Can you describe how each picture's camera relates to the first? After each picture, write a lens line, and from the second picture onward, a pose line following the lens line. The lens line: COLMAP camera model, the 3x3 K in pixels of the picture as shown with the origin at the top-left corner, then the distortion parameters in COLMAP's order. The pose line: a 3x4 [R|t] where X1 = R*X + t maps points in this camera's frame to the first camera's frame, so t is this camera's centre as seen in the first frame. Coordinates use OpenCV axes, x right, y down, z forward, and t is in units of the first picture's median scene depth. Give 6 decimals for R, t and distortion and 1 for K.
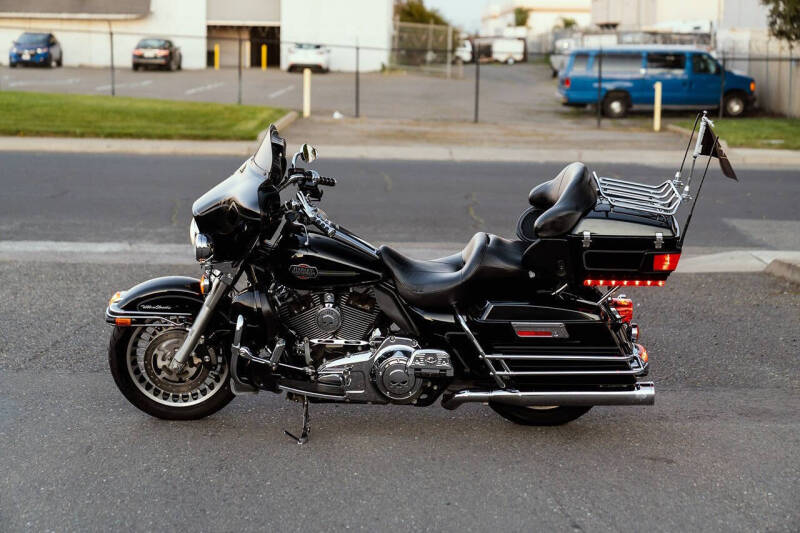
lens RADIAL K [[1569.1, 0, 391.6], [0, 1569.1, 263.0], [0, 0, 1]] dist [0.019703, 0.142660]
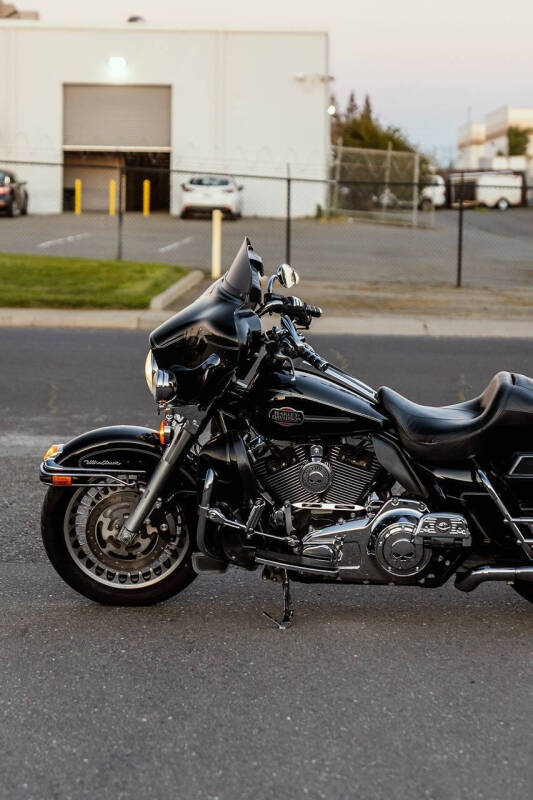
lens RADIAL K [[2335.9, 0, 266.5], [0, 2335.9, 400.0], [0, 0, 1]] dist [0.014629, 0.469116]
pose [[0.999698, 0.002282, -0.024468, -0.035535], [-0.003401, 0.998945, -0.045800, 0.050317], [0.024337, 0.045869, 0.998651, -0.202503]]
